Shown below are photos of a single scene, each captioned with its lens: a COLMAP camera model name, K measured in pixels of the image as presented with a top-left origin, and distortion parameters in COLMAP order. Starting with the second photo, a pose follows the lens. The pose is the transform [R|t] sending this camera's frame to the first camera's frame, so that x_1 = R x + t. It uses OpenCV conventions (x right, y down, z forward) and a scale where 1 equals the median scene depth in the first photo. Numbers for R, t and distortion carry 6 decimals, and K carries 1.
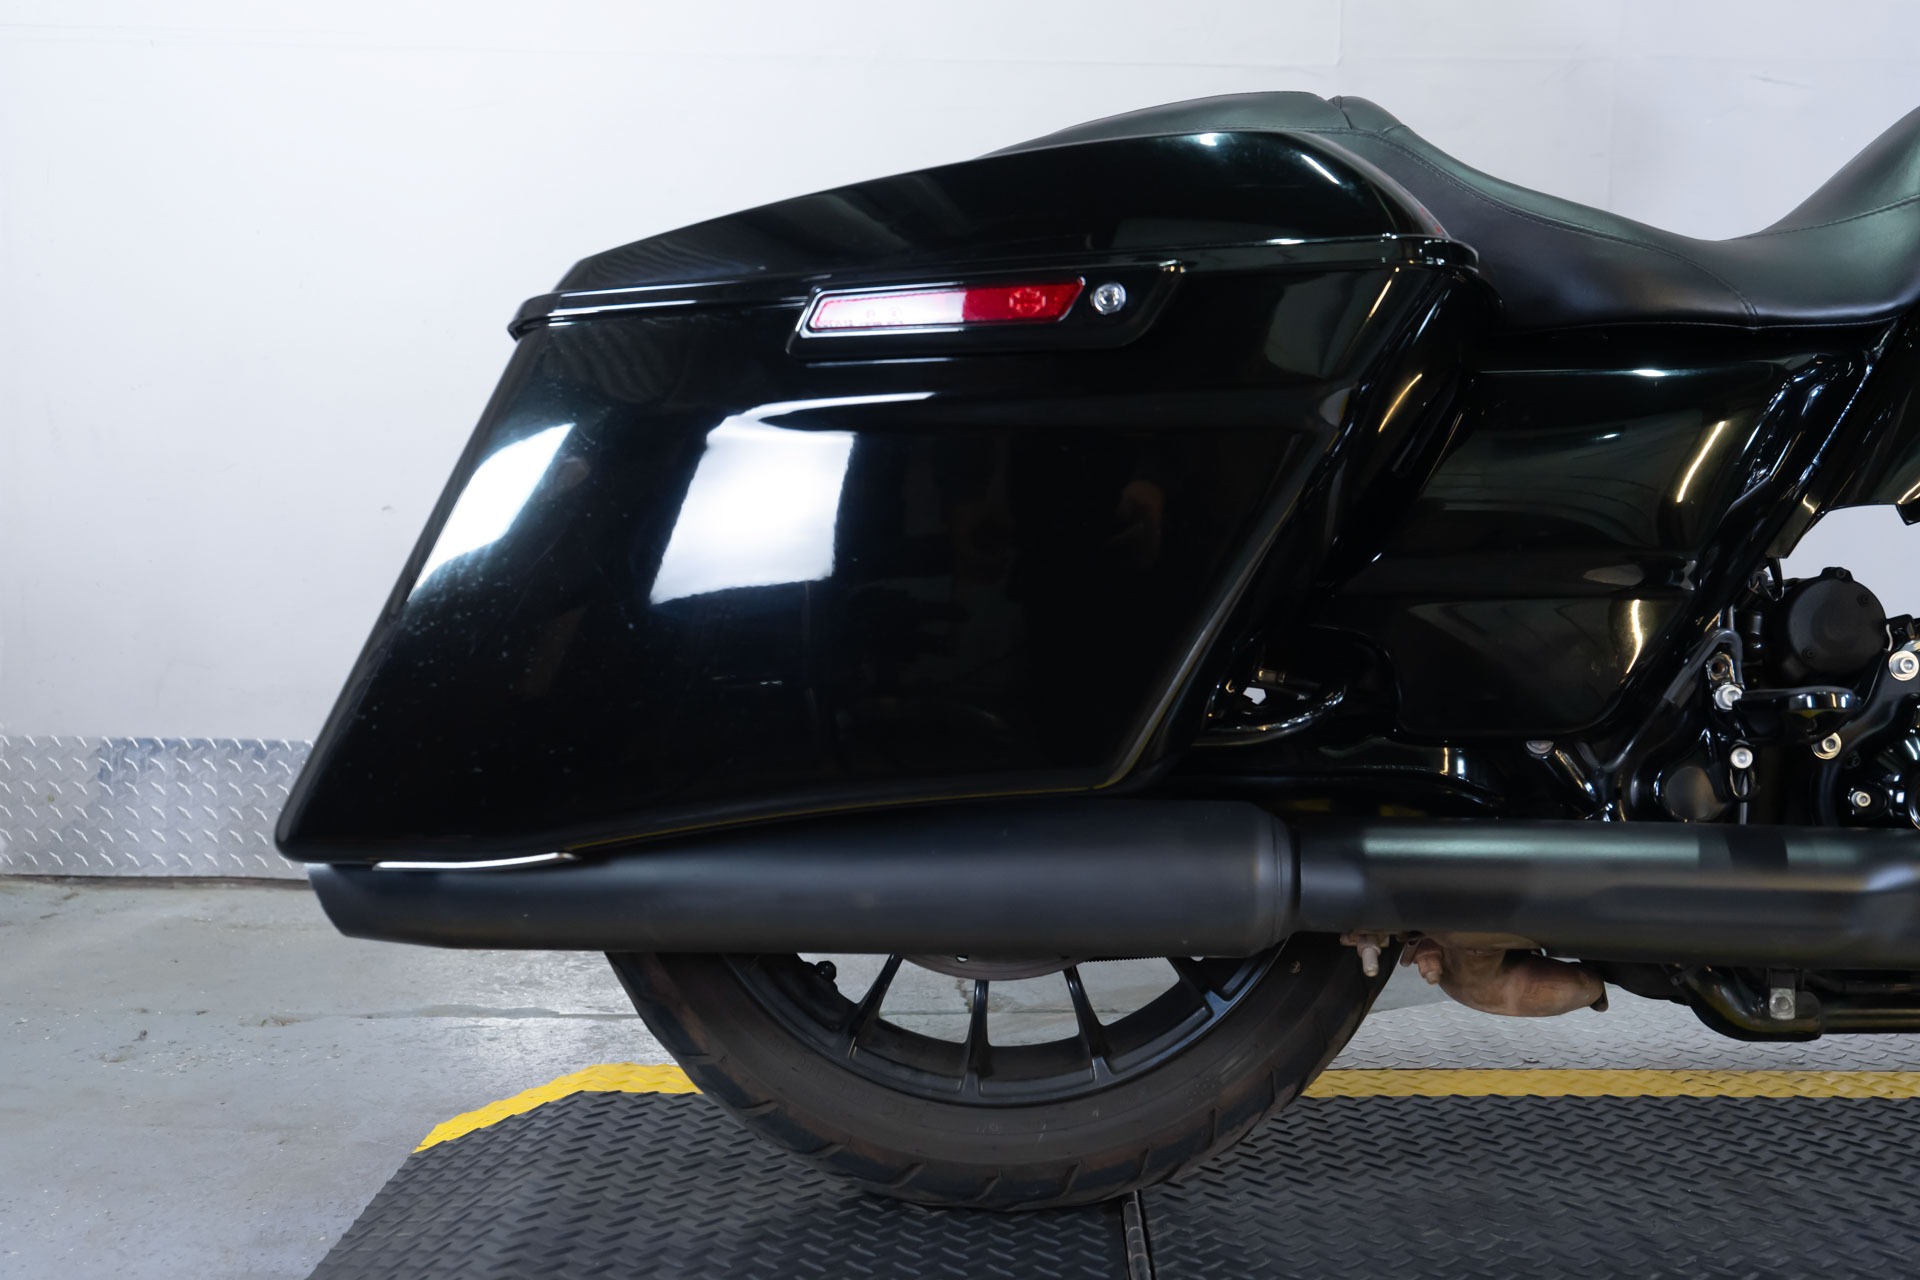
lens RADIAL K [[2314.6, 0, 946.5], [0, 2314.6, 640.5], [0, 0, 1]] dist [0.021159, 0.000000]
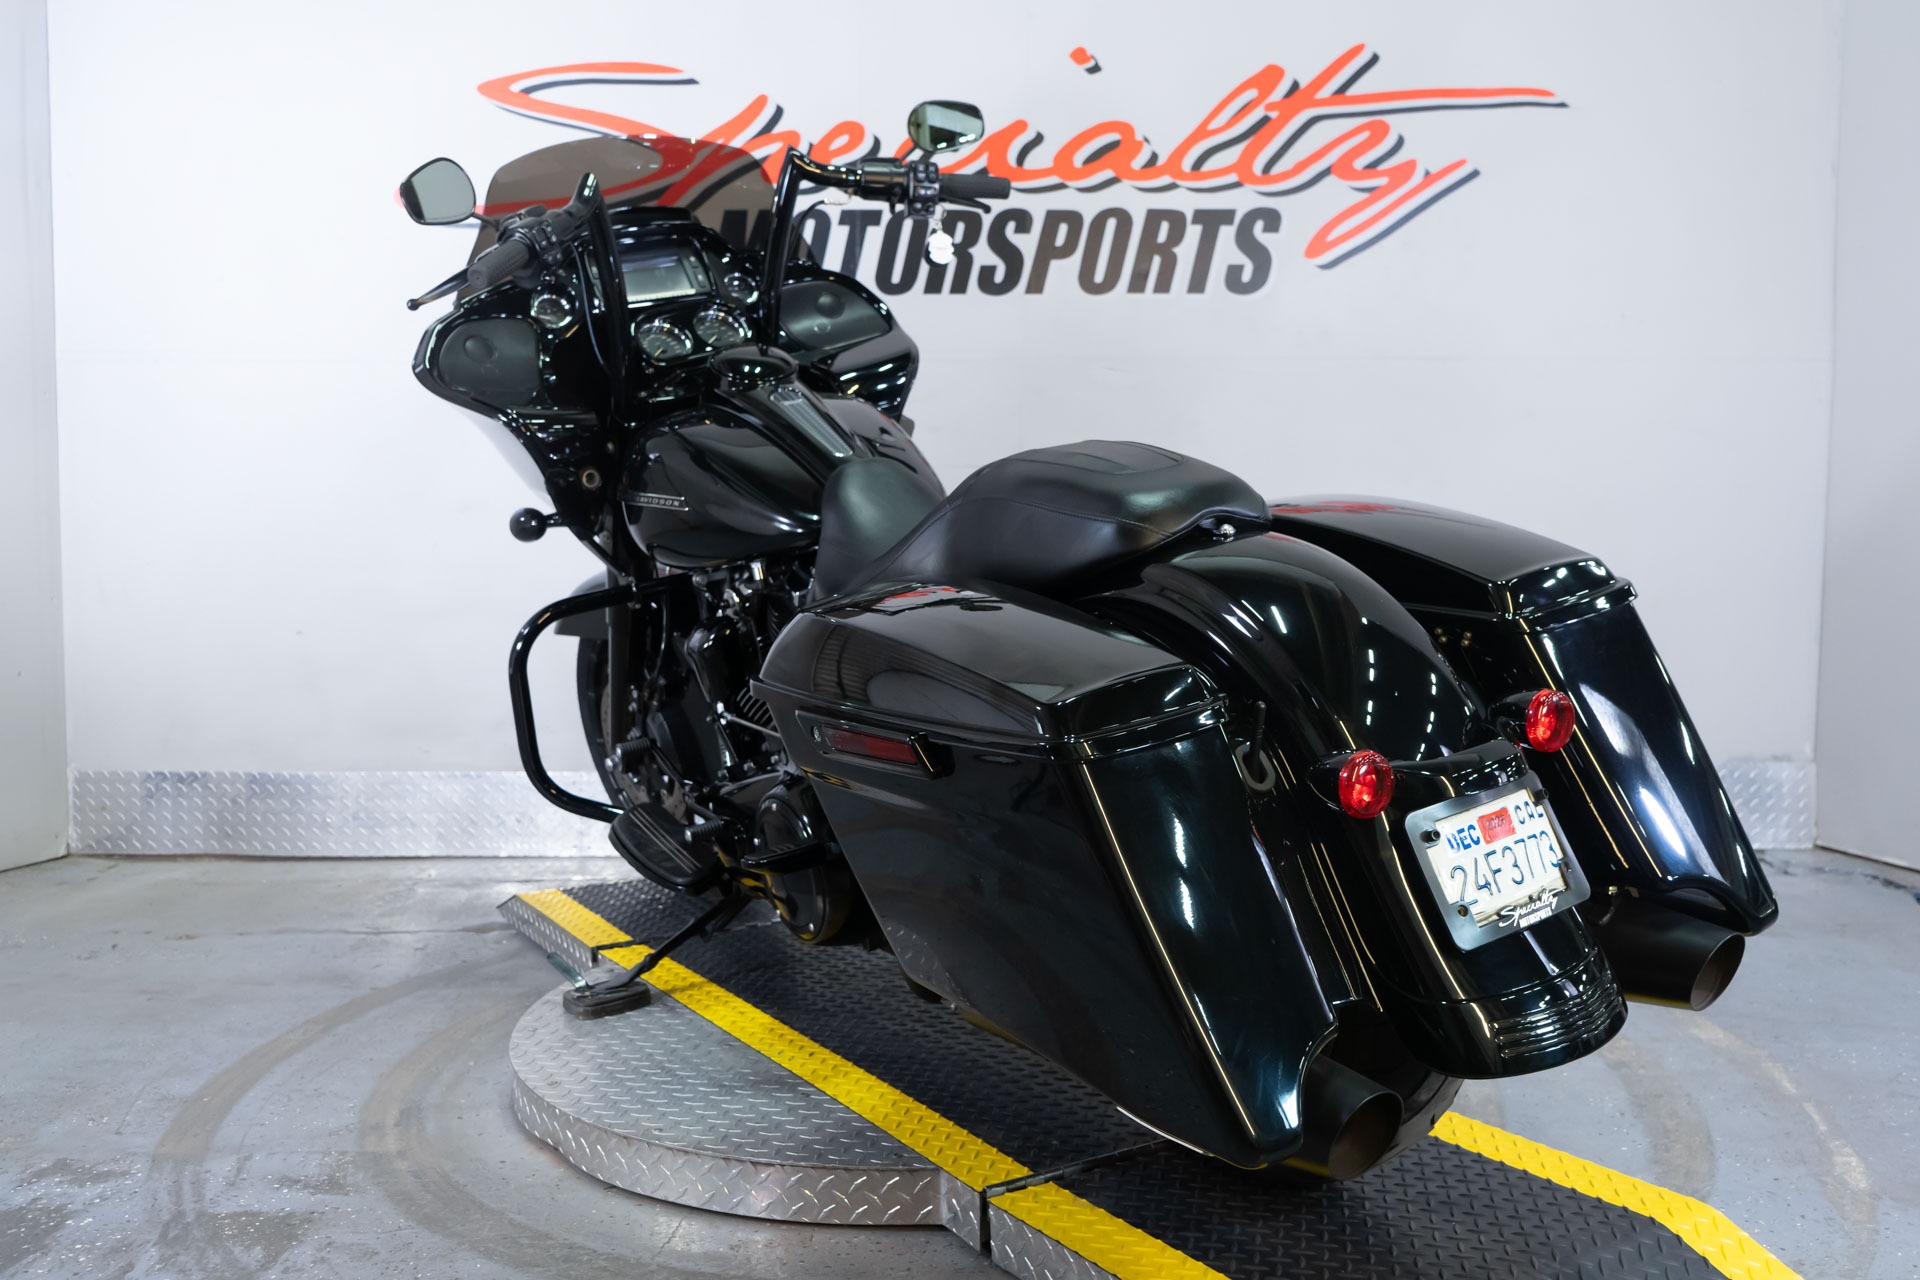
lens RADIAL K [[1799.4, 0, 985.7], [0, 1799.4, 632.6], [0, 0, 1]] dist [0.004293, 0.000000]
pose [[0.999733, -0.012318, -0.019527, 0.364567], [0.012008, 0.999801, -0.015916, -0.039777], [0.019719, 0.015677, 0.999683, -0.376738]]
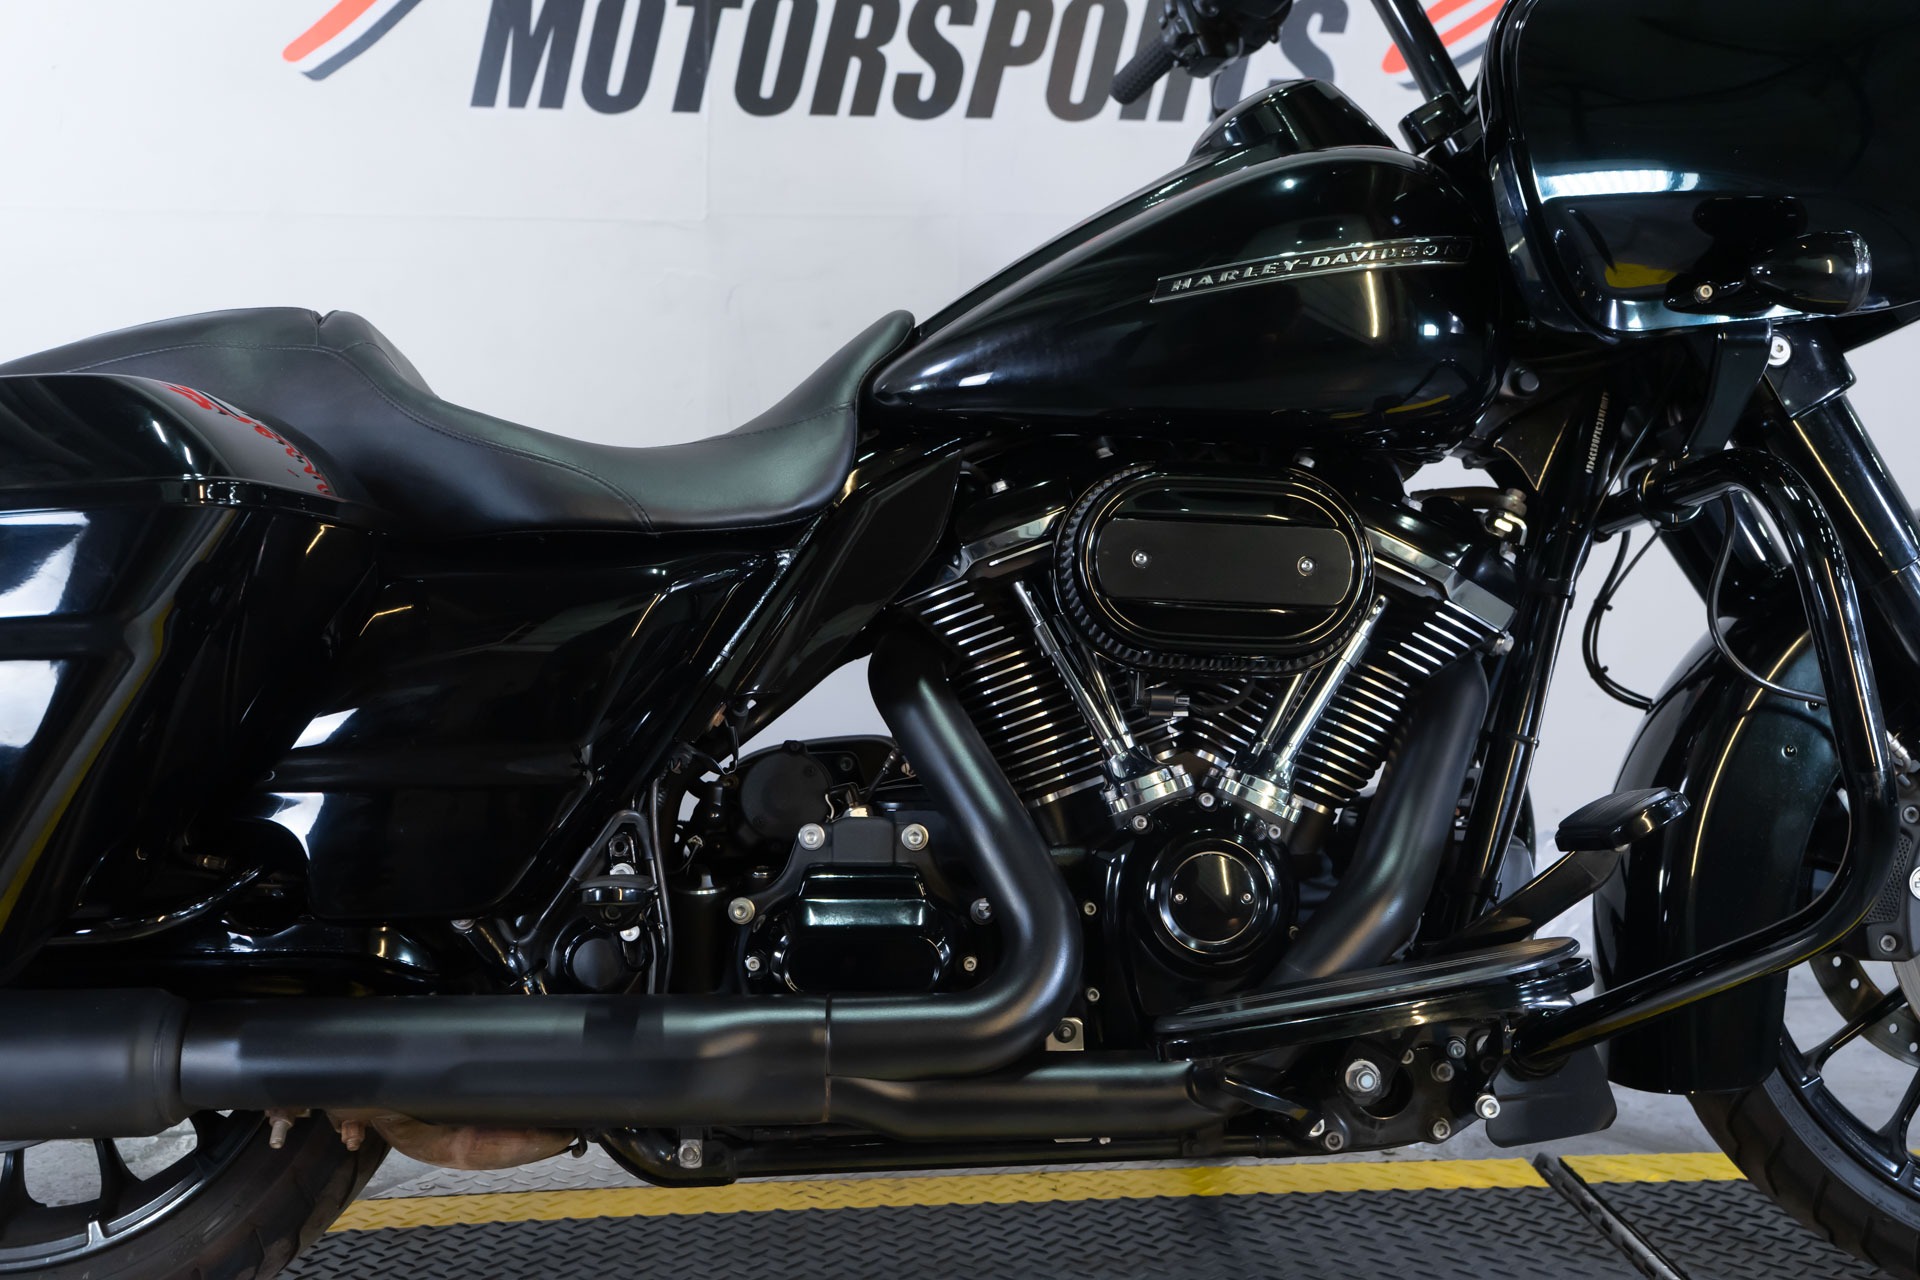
lens RADIAL K [[2168.8, 0, 976.7], [0, 2168.8, 618.6], [0, 0, 1]] dist [0.007644, 0.000000]
pose [[0.996130, -0.017224, 0.086183, 0.261596], [0.019559, 0.999462, -0.026323, -0.041346], [-0.085683, 0.027907, 0.995932, -0.020689]]
